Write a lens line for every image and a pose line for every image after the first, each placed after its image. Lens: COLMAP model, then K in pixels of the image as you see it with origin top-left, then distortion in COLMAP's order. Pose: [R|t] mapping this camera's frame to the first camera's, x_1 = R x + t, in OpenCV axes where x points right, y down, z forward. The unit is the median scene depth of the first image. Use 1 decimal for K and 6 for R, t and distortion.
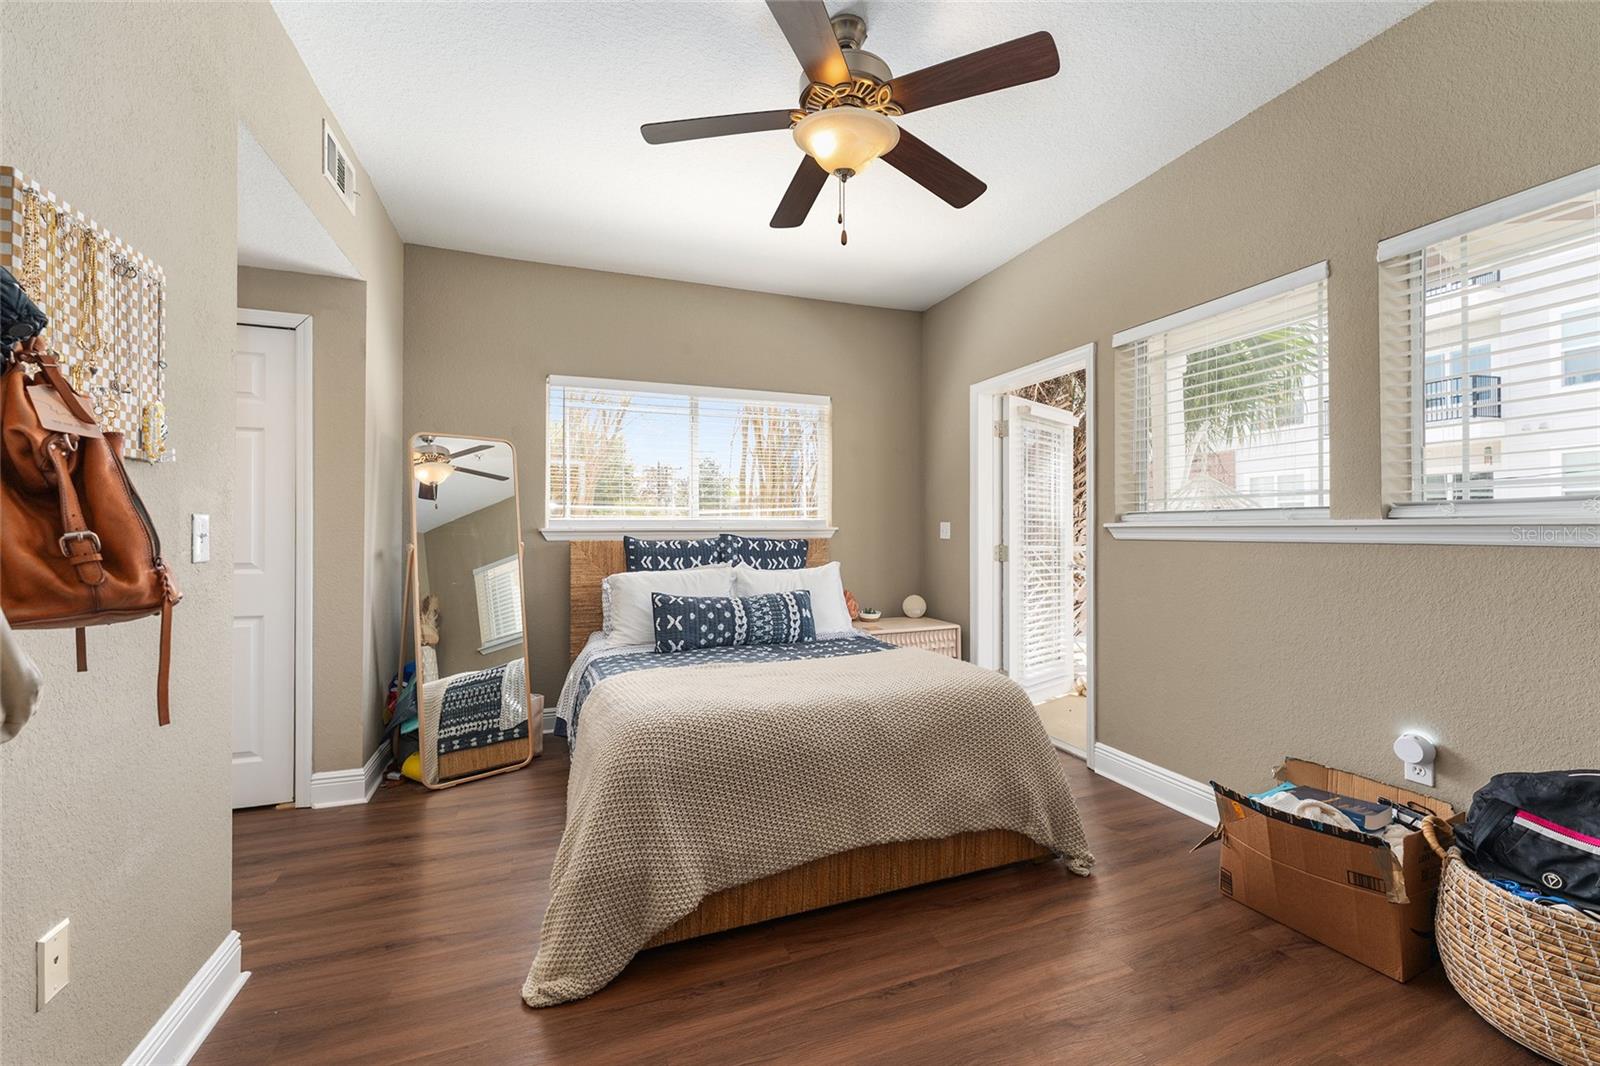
lens RADIAL K [[630.9, 0, 803.7], [0, 630.9, 536.2], [0, 0, 1]] dist [0.000009, 0.000251]
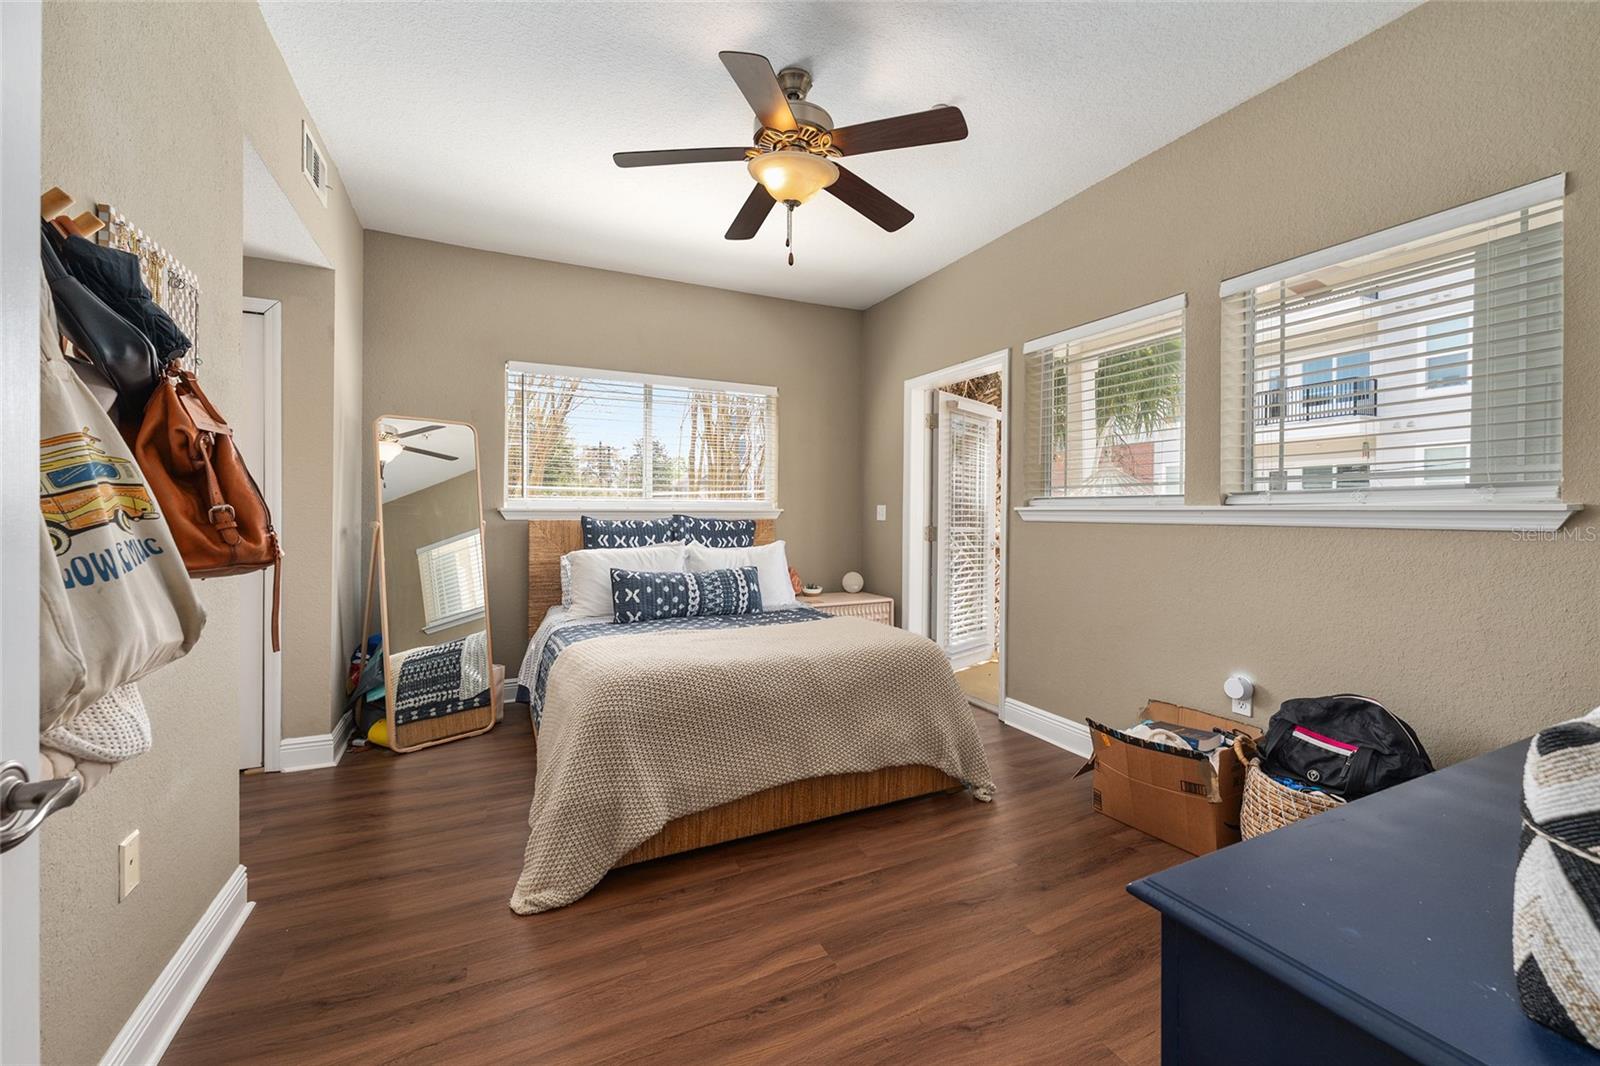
lens RADIAL K [[641.2, 0, 779.2], [0, 641.2, 523.2], [0, 0, 1]] dist [-0.000294, 0.000027]
pose [[0.998784, 0.007577, 0.048722, -0.010916], [-0.007891, 0.999949, 0.006250, 0.005609], [-0.048672, -0.006627, 0.998793, -0.175544]]
